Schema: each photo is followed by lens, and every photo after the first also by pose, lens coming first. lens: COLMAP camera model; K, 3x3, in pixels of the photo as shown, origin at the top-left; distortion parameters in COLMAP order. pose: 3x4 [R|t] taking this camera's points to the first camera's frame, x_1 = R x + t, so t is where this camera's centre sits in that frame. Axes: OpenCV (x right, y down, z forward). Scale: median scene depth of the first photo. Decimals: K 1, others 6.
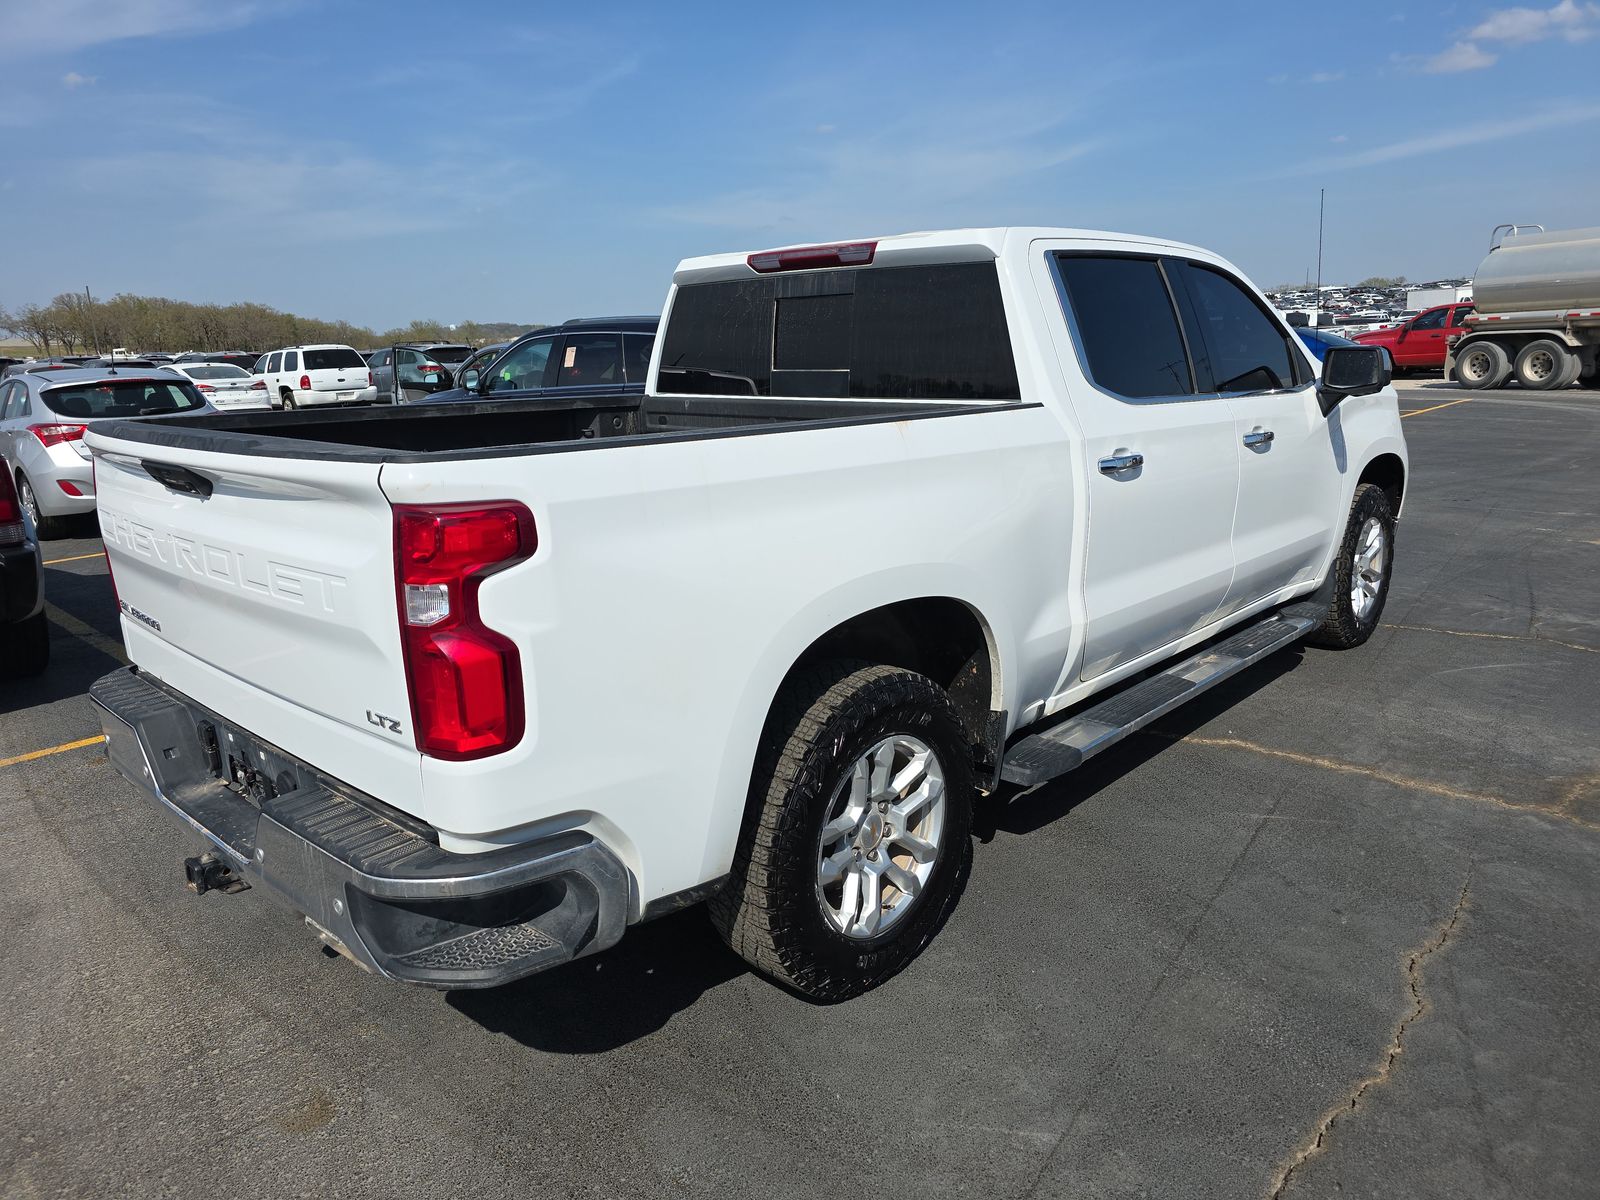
lens RADIAL K [[1071.4, 0, 806.4], [0, 1071.4, 602.2], [0, 0, 1]] dist [0.010581, 0.003228]
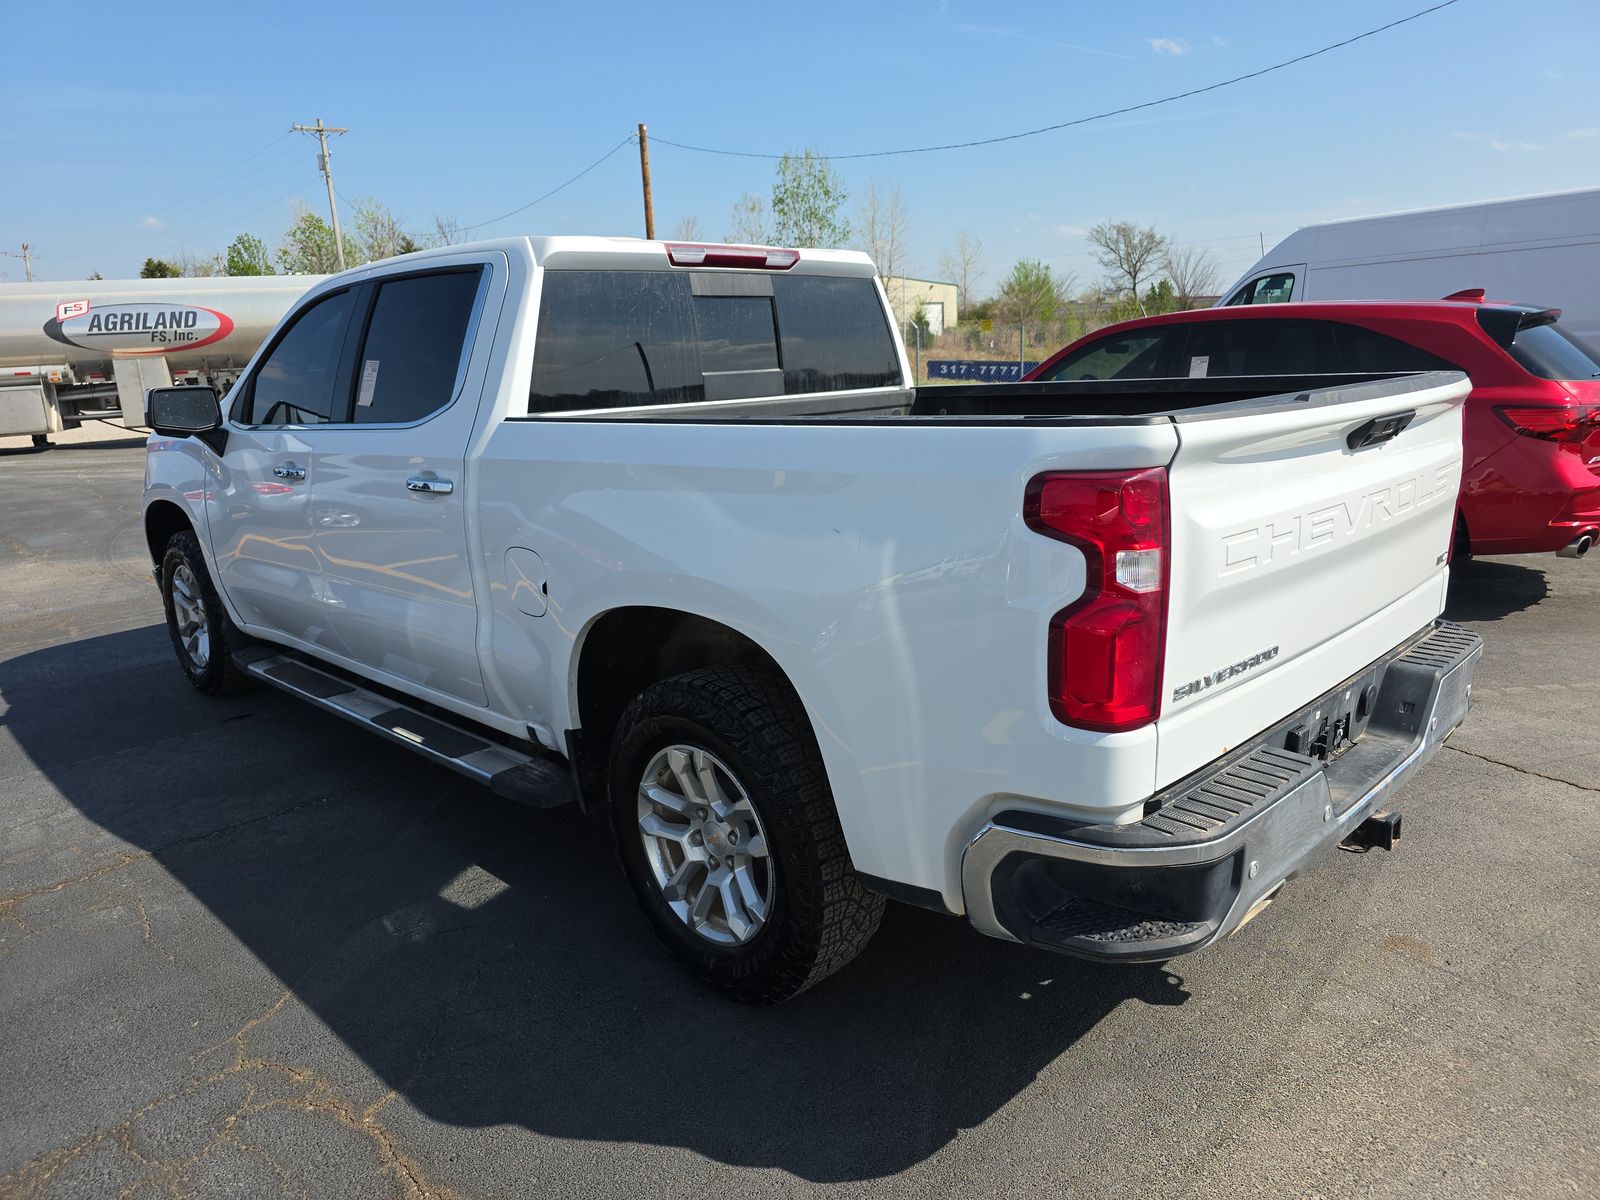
lens RADIAL K [[1071.4, 0, 806.4], [0, 1071.4, 602.2], [0, 0, 1]] dist [0.010581, 0.003228]
pose [[0.038072, -0.207981, 0.977392, -0.963869], [0.275469, 0.942387, 0.189802, -0.178957], [-0.960556, 0.262015, 0.093170, 0.871871]]
